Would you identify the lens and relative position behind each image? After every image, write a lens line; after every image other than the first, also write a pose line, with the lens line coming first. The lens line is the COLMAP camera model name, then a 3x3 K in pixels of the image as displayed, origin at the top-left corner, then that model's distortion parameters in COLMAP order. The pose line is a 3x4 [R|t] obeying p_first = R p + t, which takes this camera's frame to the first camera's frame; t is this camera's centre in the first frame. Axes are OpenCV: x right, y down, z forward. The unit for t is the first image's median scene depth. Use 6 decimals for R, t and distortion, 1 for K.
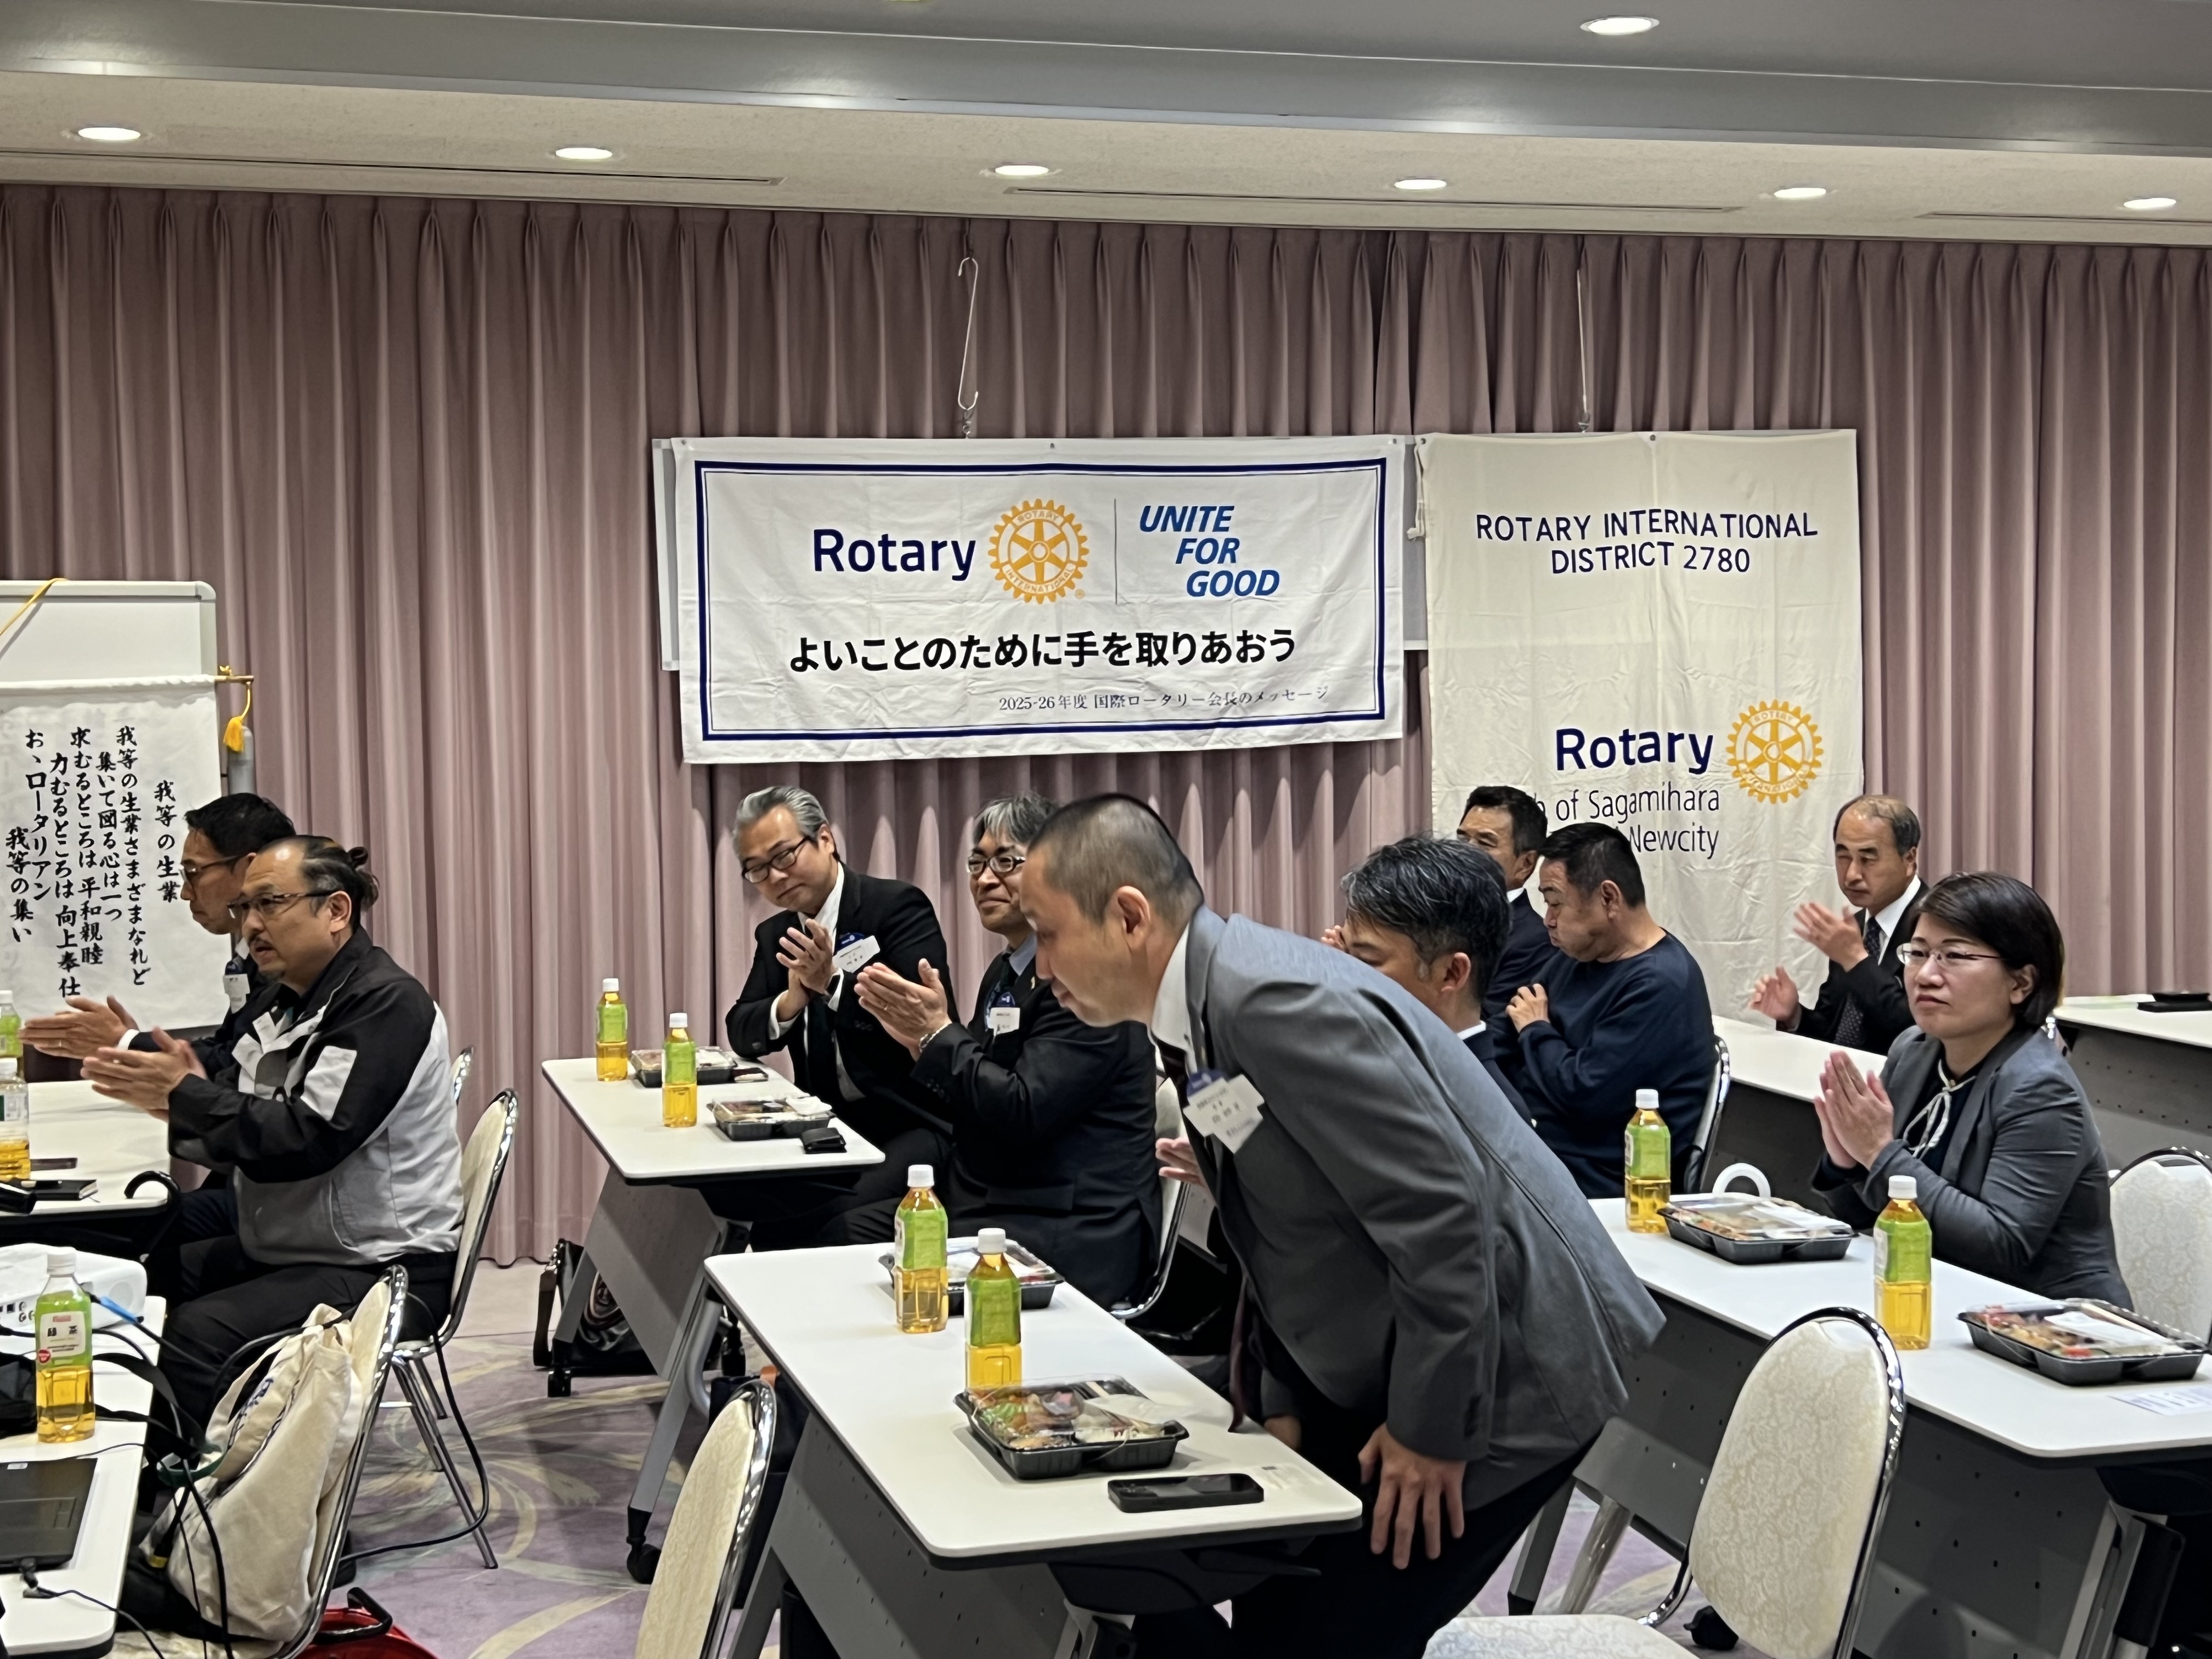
lens RADIAL K [[2984.5, 0, 1099.6], [0, 2984.5, 824.5], [0, 0, 1]] dist [0.108773, 0.000000]
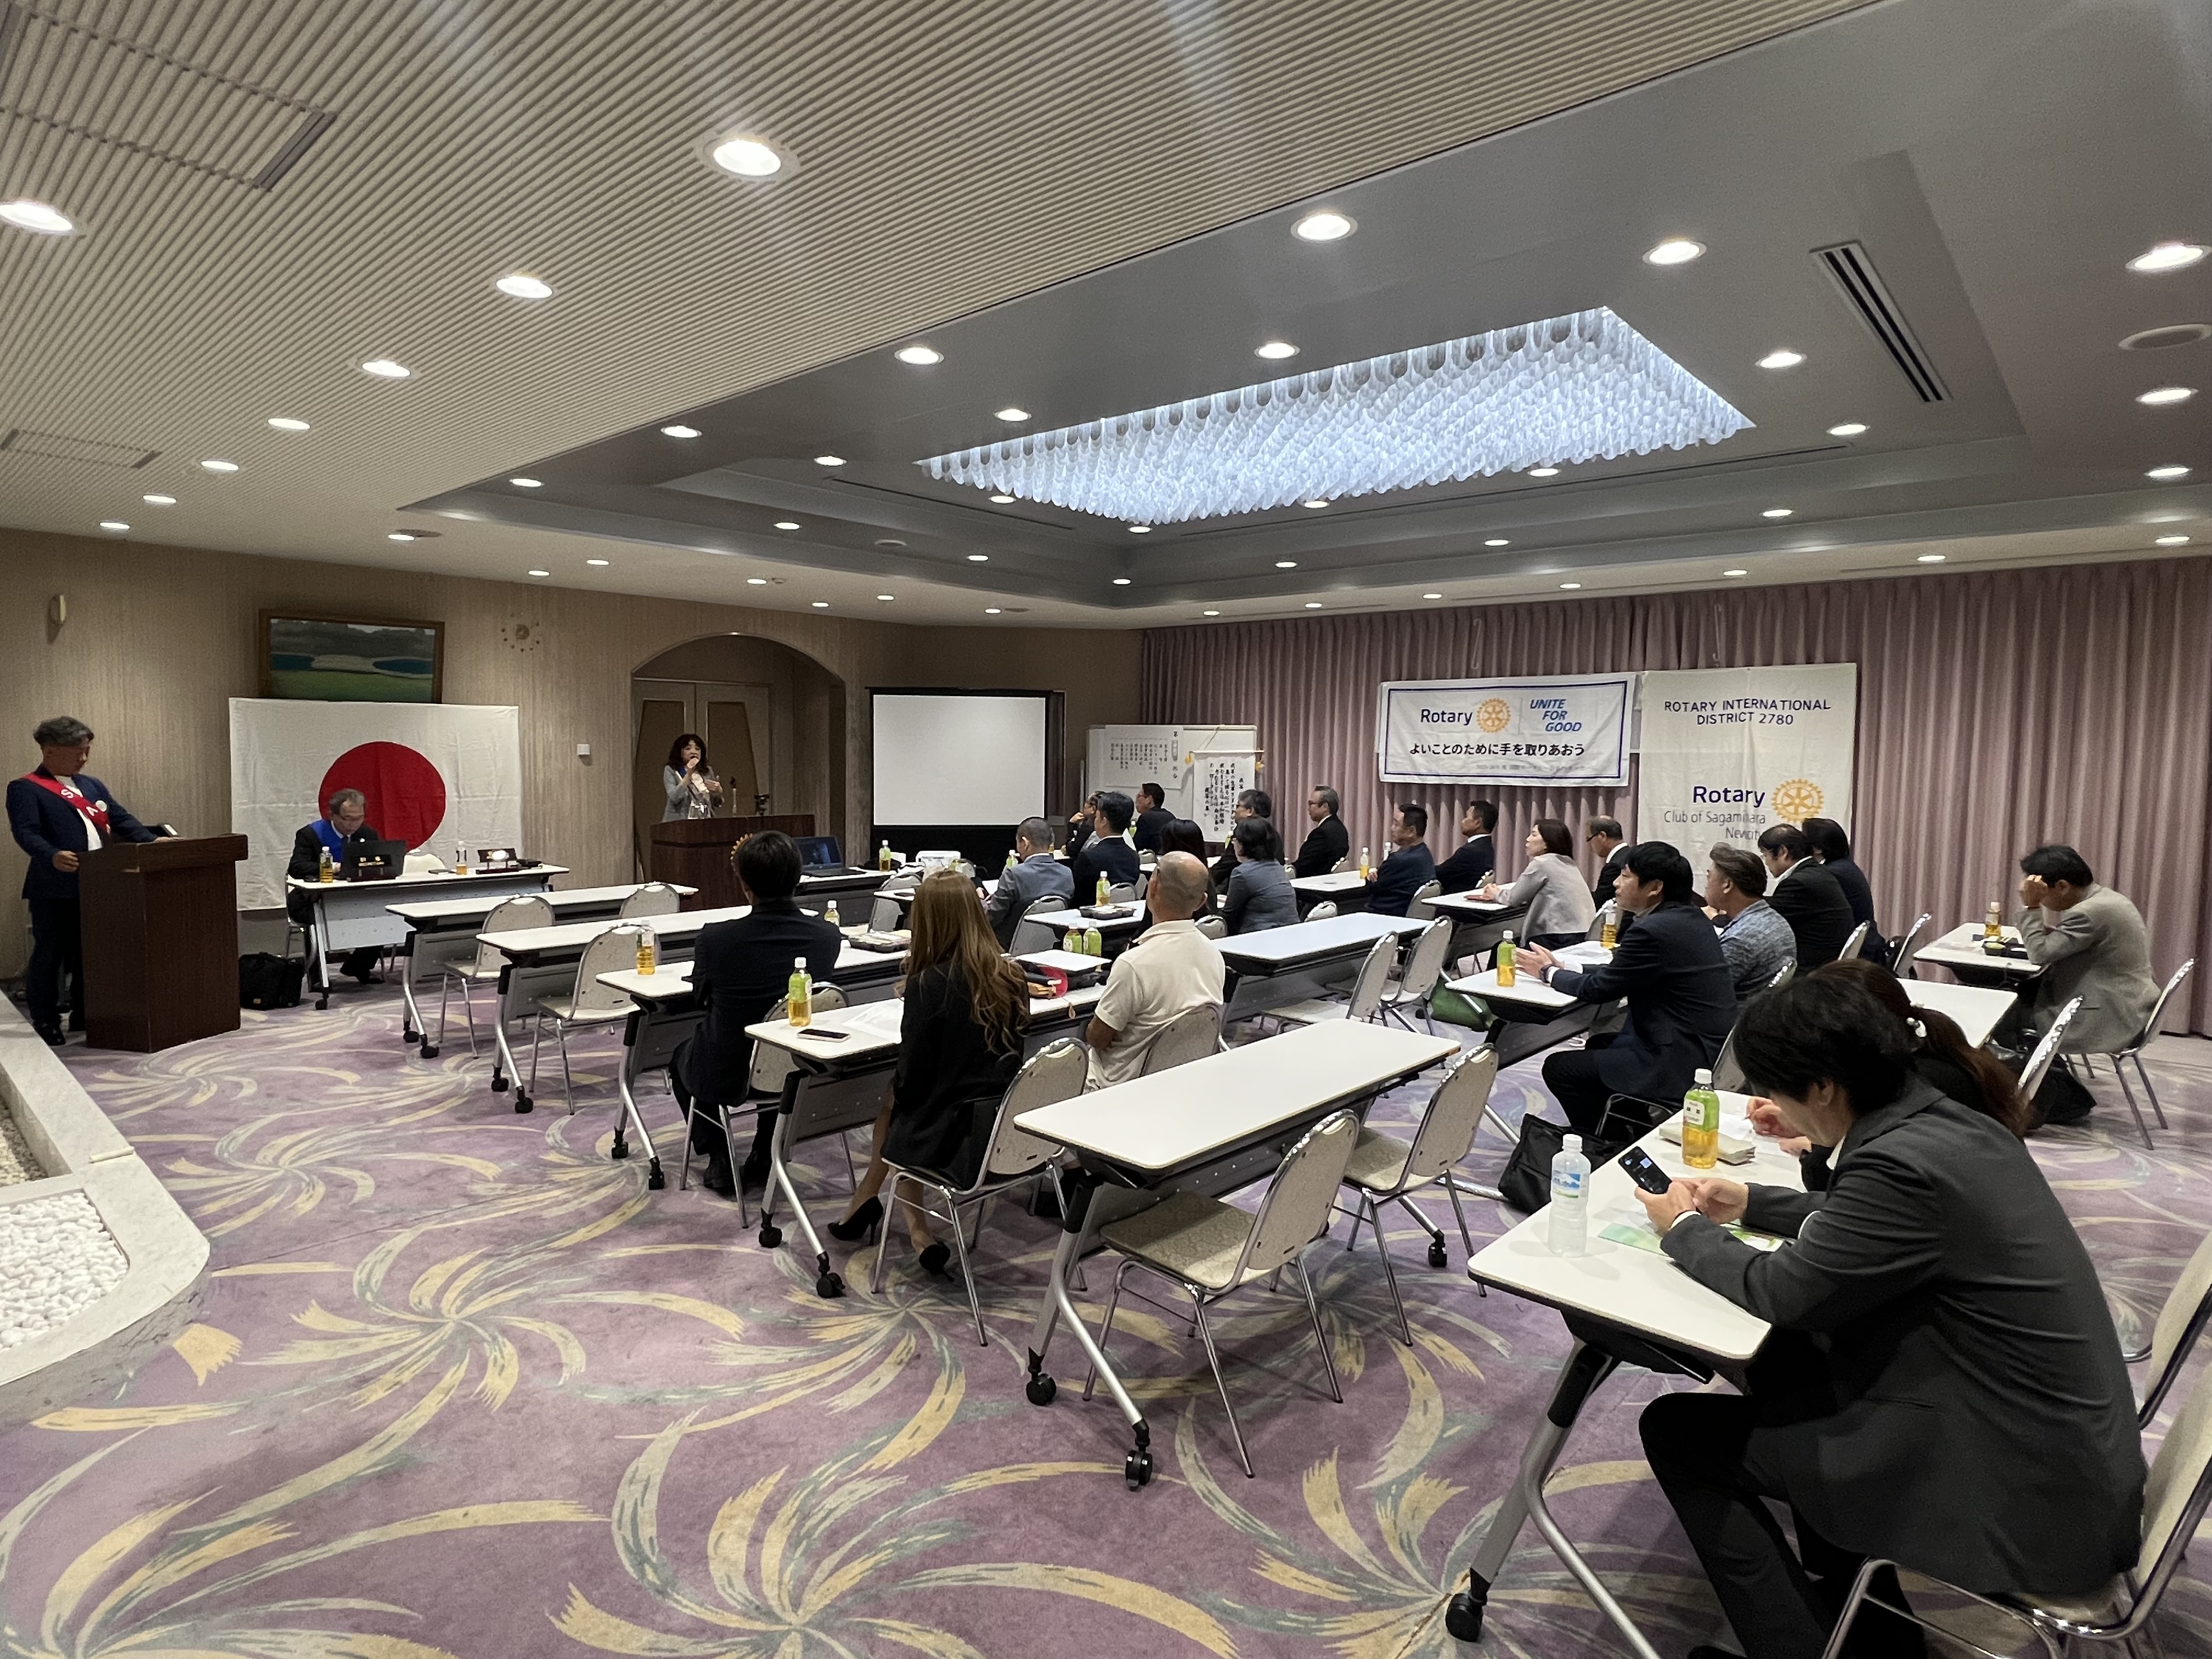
lens RADIAL K [[1194.6, 0, 1099.6], [0, 1194.6, 824.6], [0, 0, 1]] dist [-0.007239, 0.005097]
pose [[0.529434, 0.077463, -0.844807, 0.800230], [-0.068183, 0.996486, 0.048641, -0.015352], [0.845607, 0.031850, 0.532855, 0.042850]]
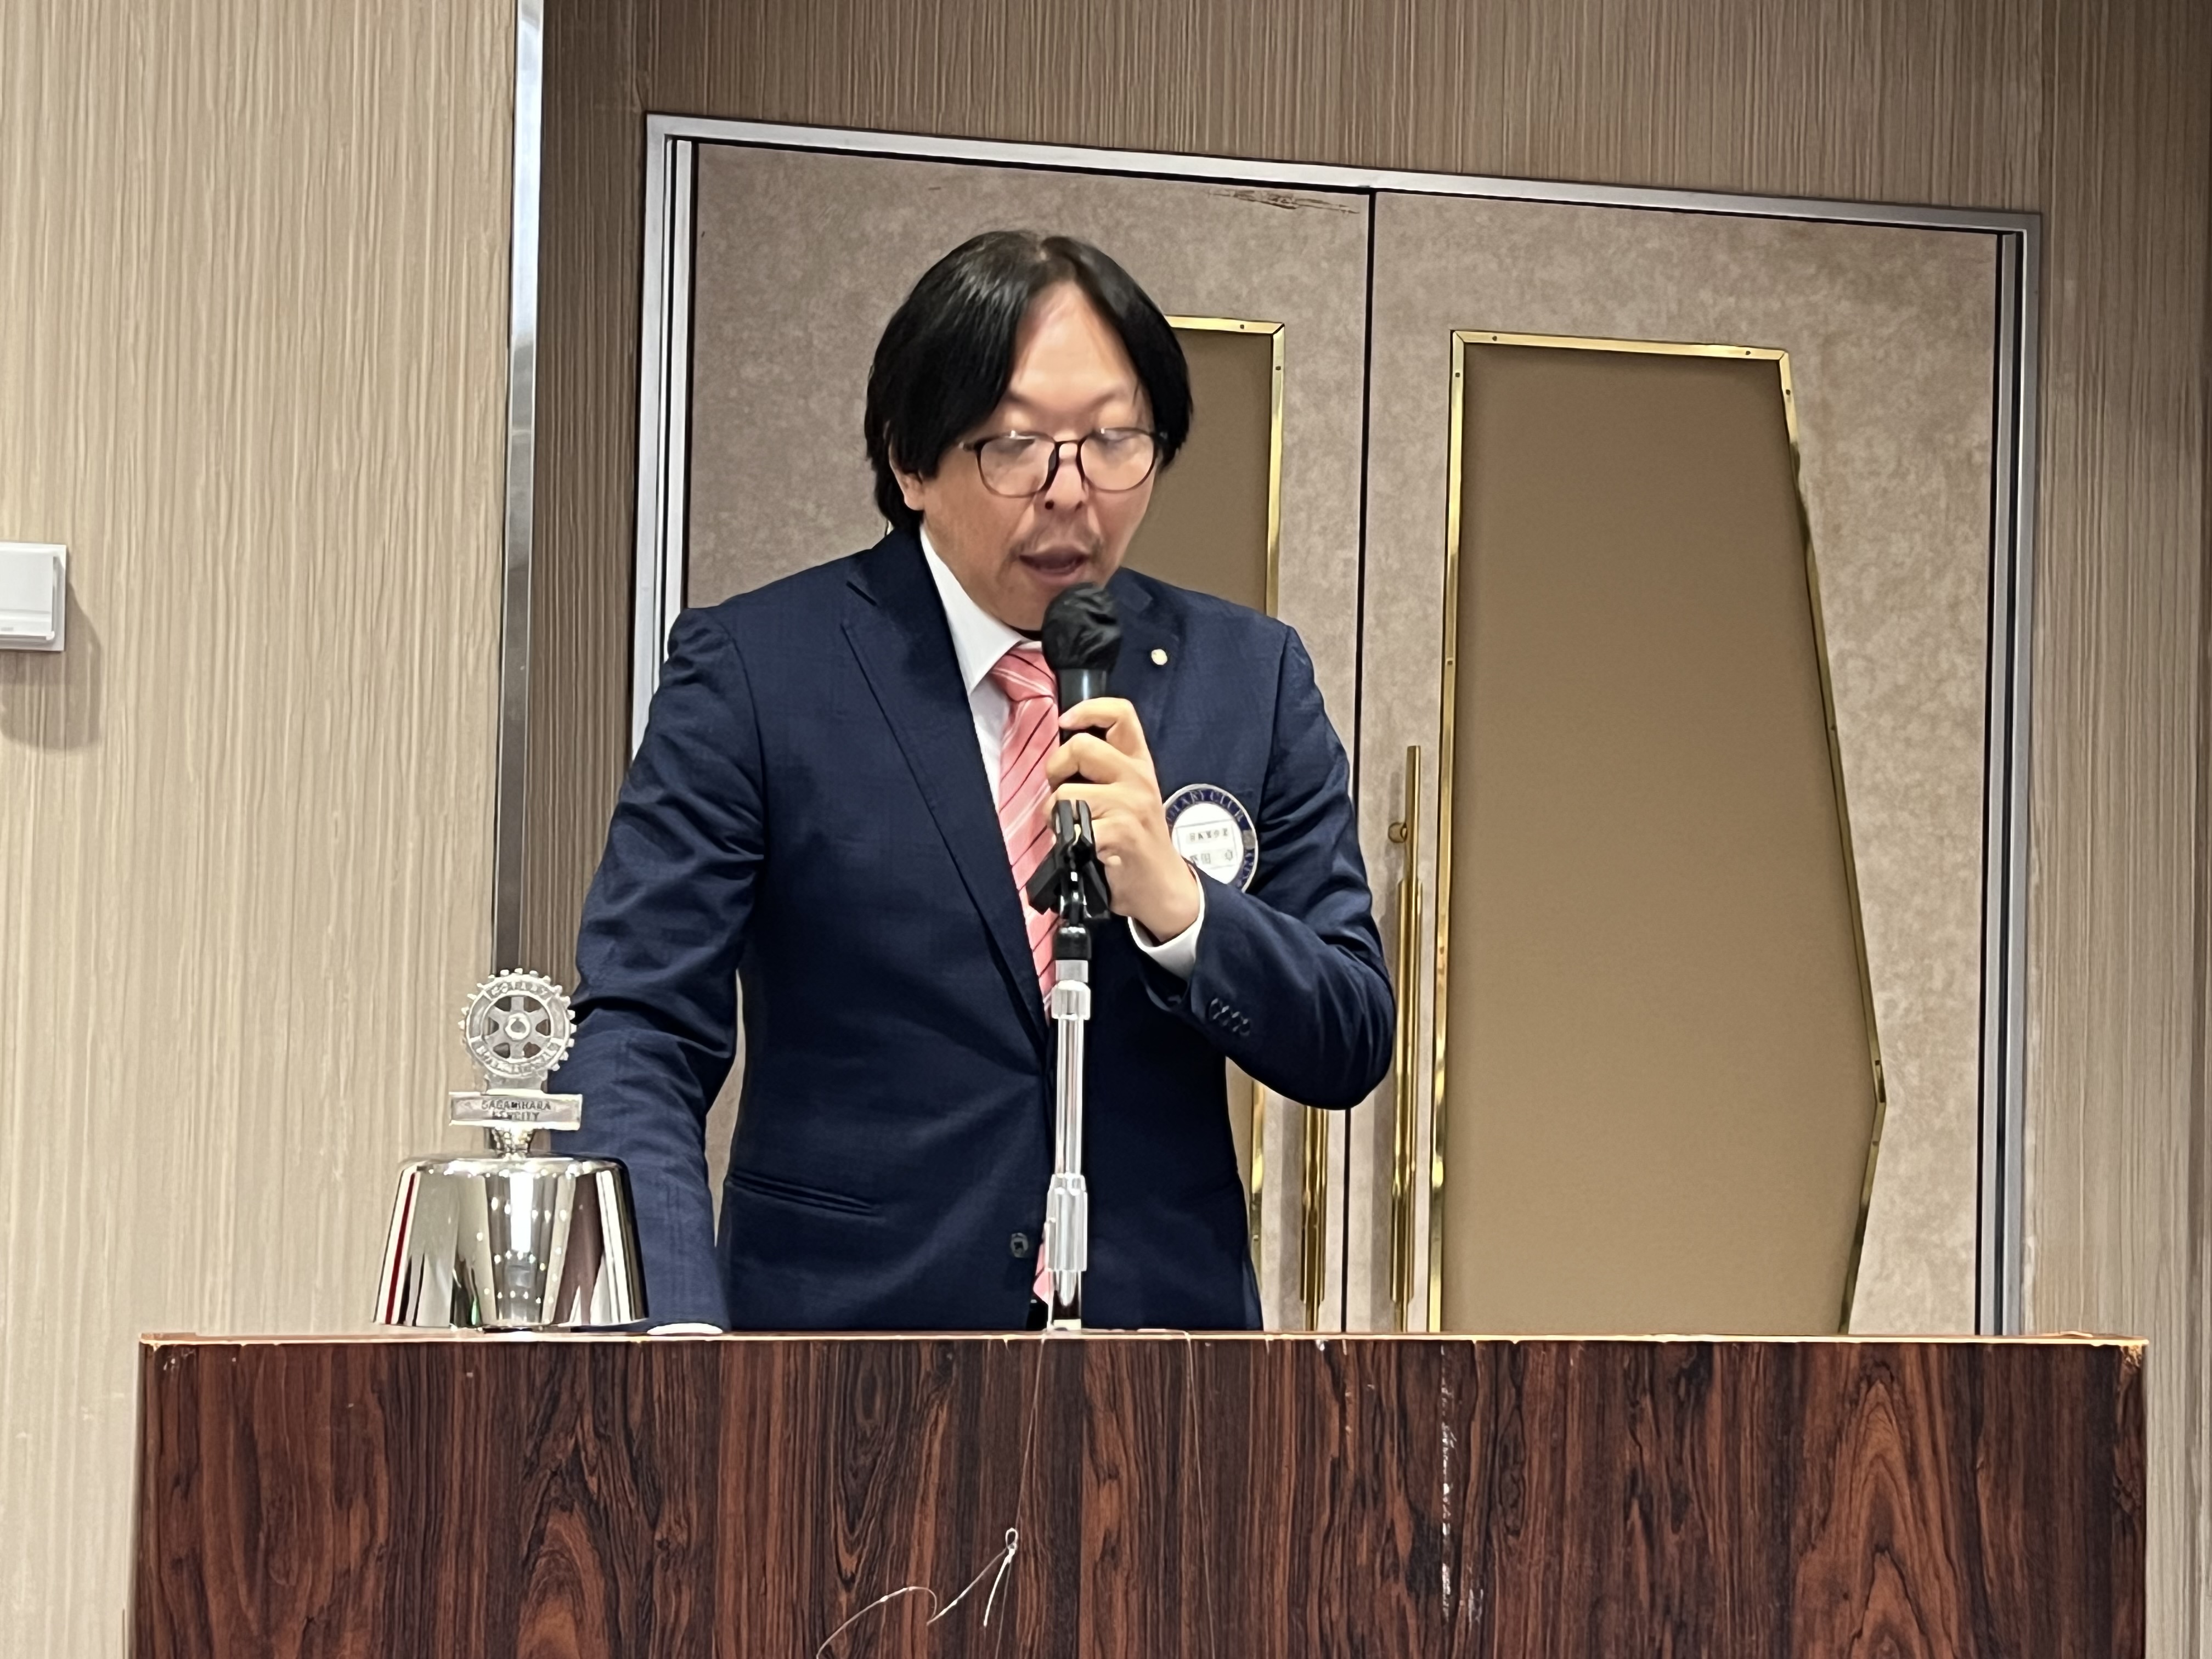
lens RADIAL K [[3789.1, 0, 1081.5], [0, 3789.1, 846.8], [0, 0, 1]] dist [0.122451, 0.000000]
pose [[-0.041367, -0.019266, -0.998958, -0.102705], [-0.077942, 0.996830, -0.015997, 0.028799], [0.996099, 0.077199, -0.042737, 0.376884]]
